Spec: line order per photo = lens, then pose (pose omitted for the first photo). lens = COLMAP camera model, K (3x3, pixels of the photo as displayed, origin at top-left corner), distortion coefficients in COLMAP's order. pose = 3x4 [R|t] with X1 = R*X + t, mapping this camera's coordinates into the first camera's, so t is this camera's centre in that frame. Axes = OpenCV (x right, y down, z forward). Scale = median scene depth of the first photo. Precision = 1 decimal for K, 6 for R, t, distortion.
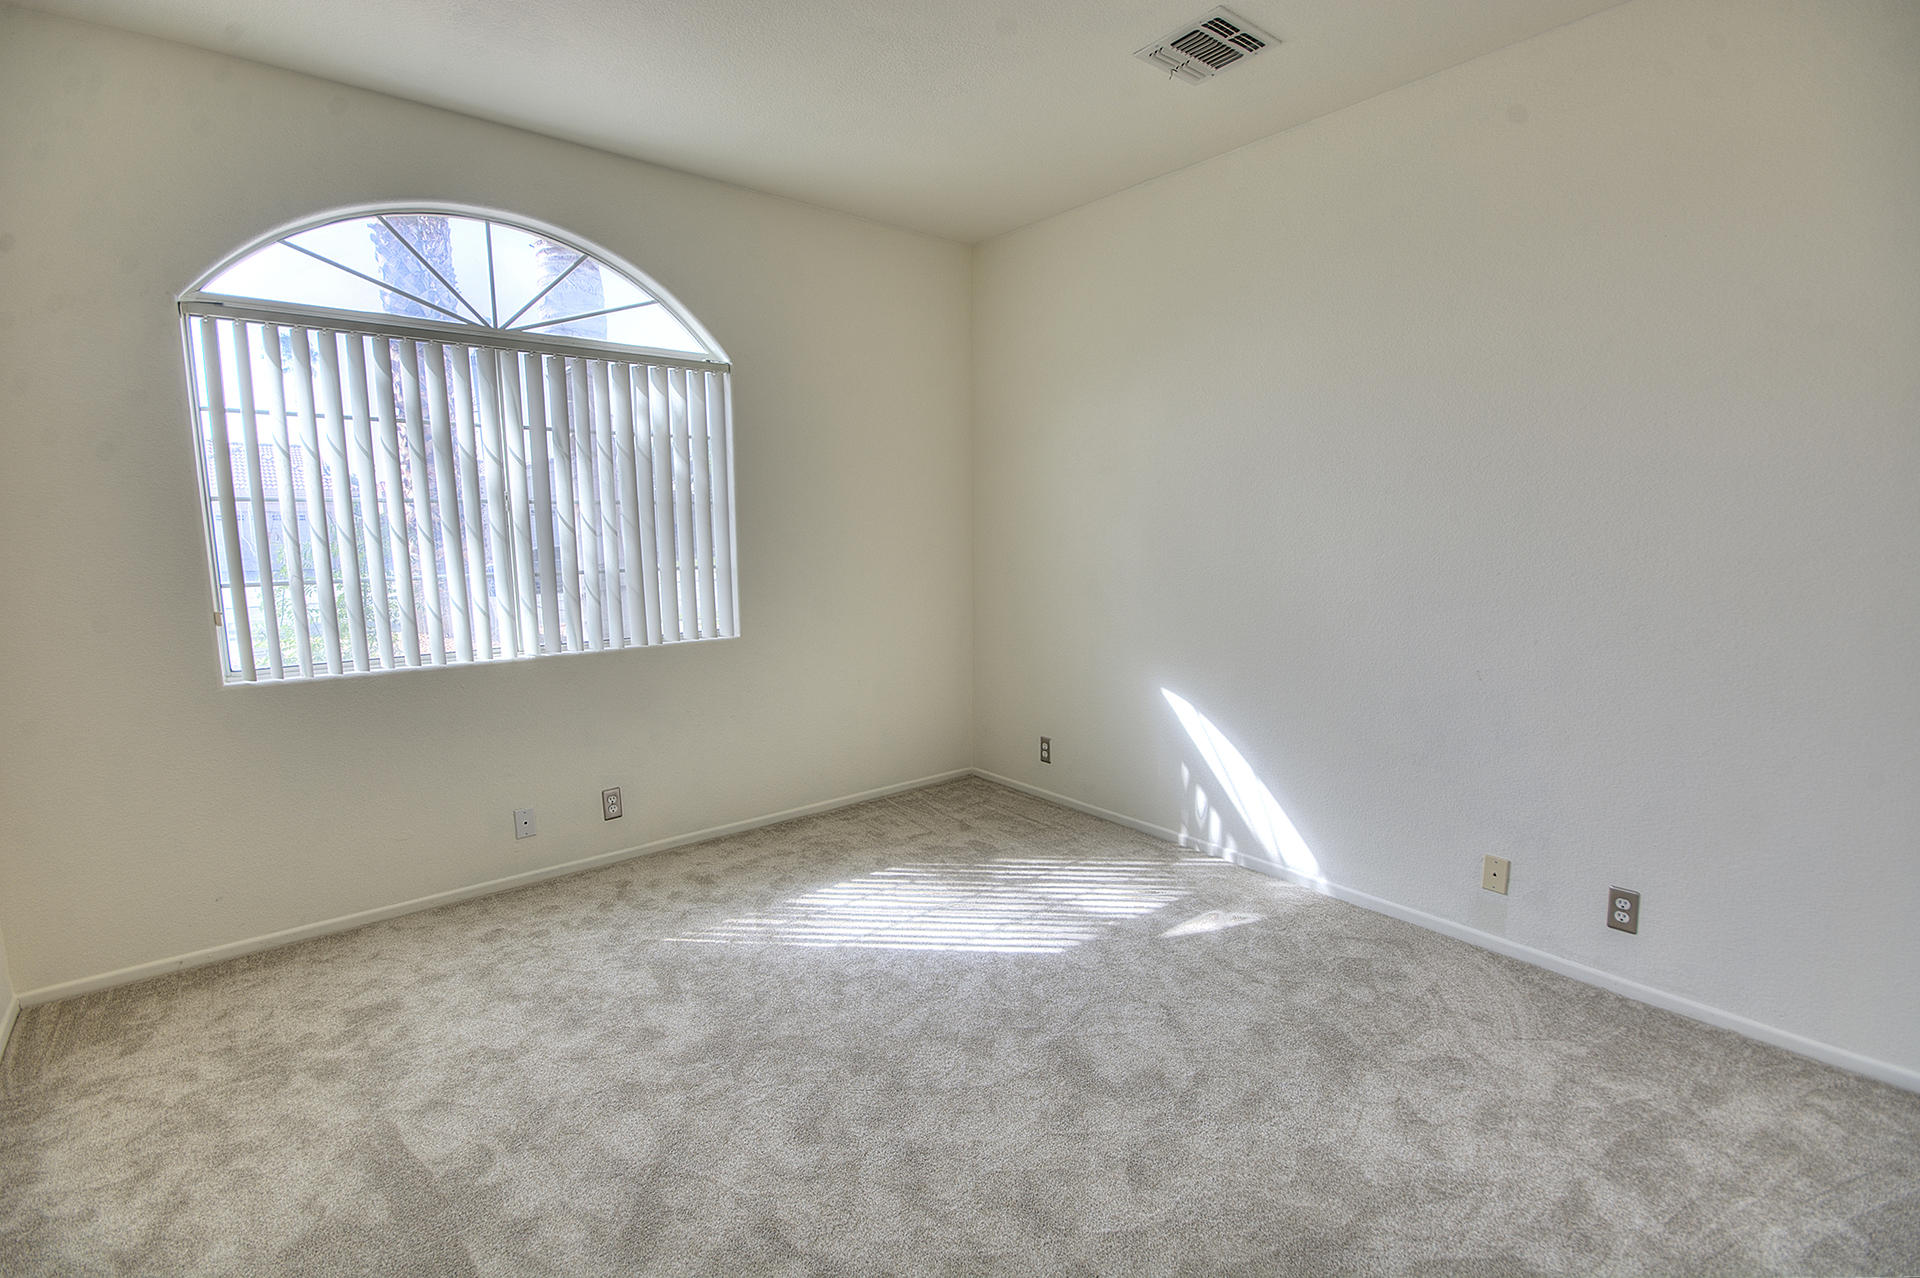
lens RADIAL K [[849.2, 0, 954.6], [0, 849.2, 640.6], [0, 0, 1]] dist [0.000029, -0.003697]
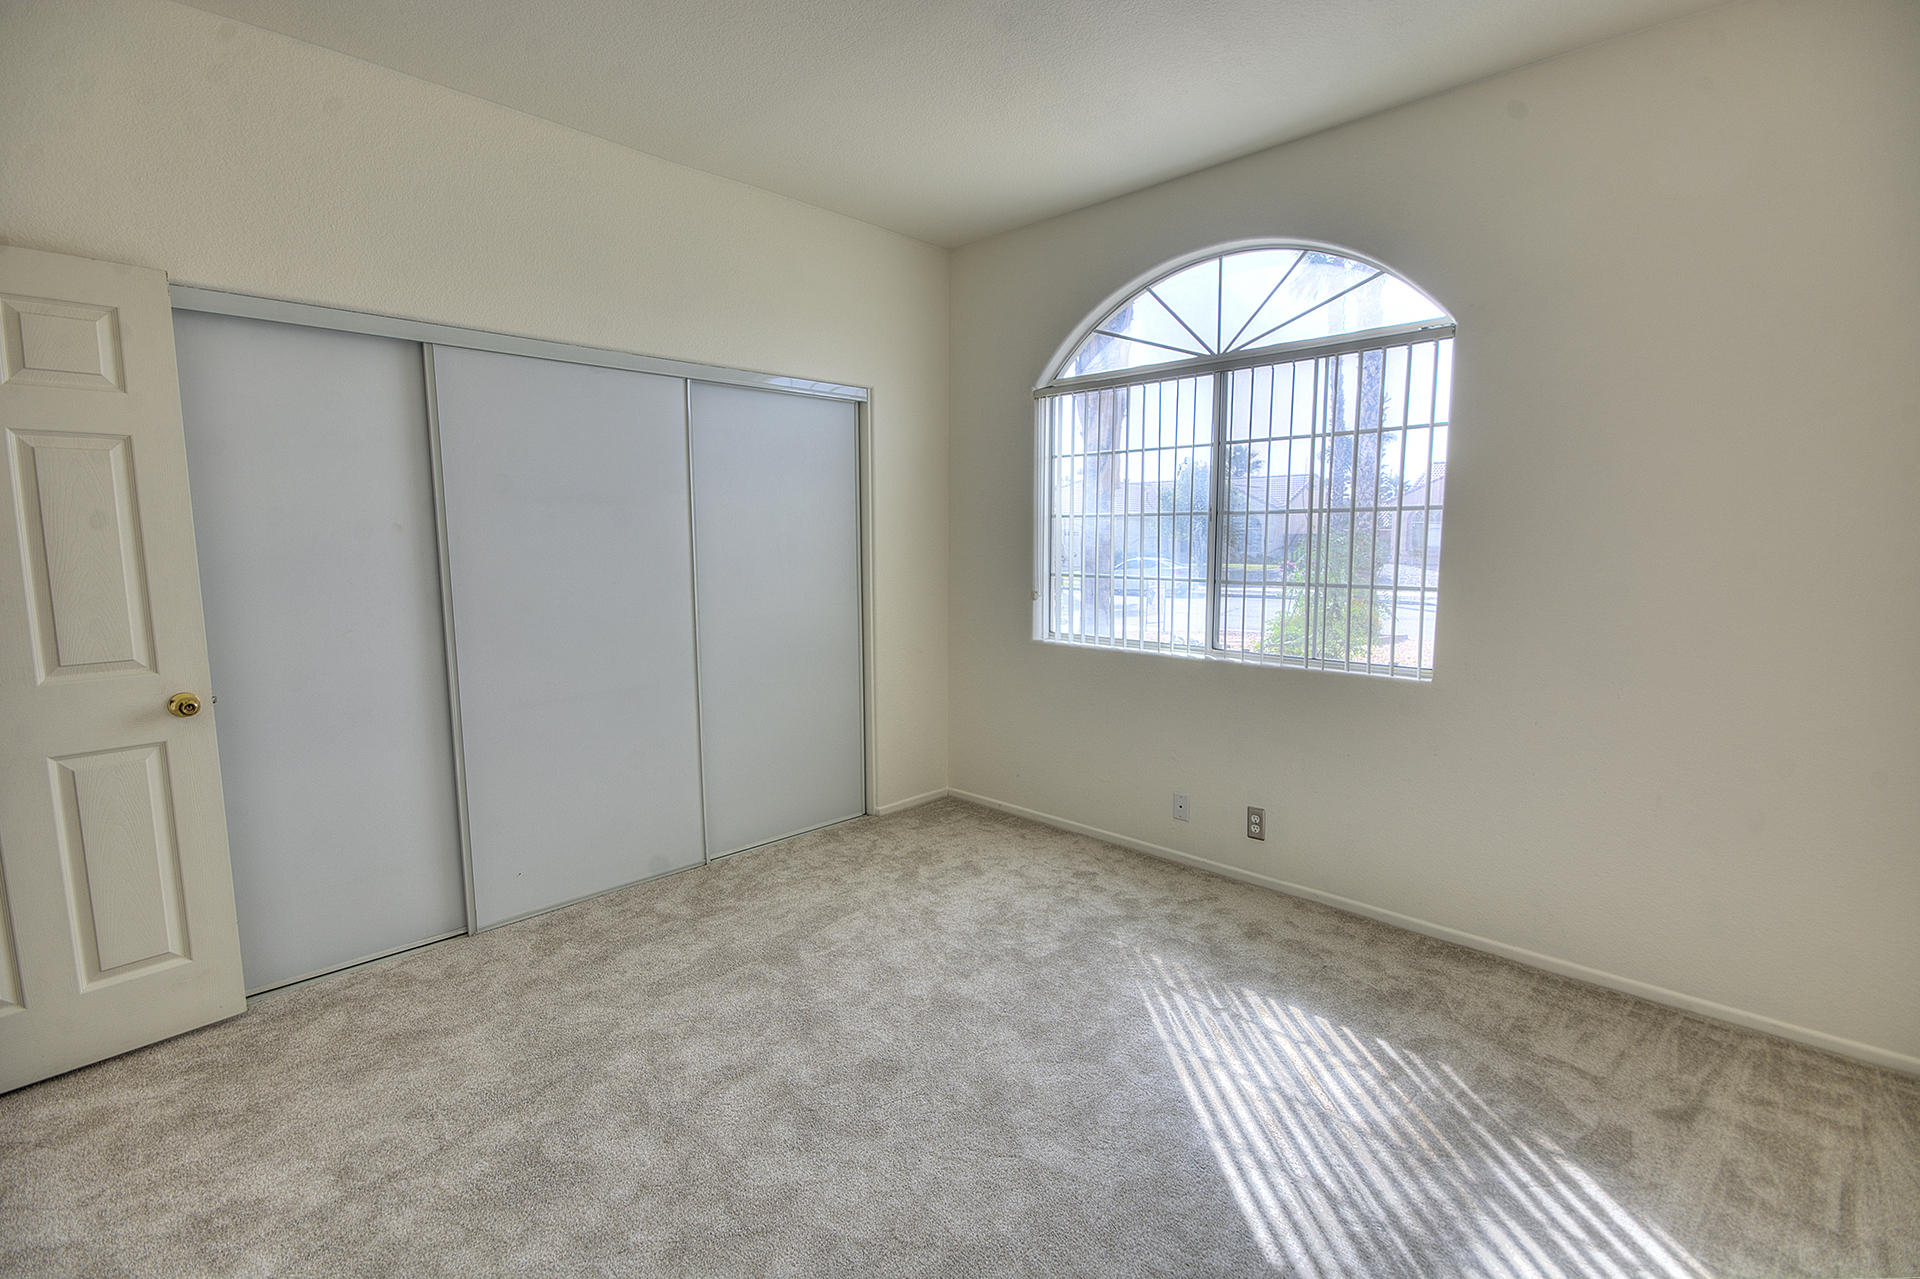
lens RADIAL K [[849.2, 0, 952.2], [0, 849.2, 634.3], [0, 0, 1]] dist [0.000029, -0.003697]
pose [[0.116069, 0.115853, -0.986461, 0.530139], [-0.138026, 0.985419, 0.099490, -0.073586], [0.983604, 0.124610, 0.130368, 0.558871]]
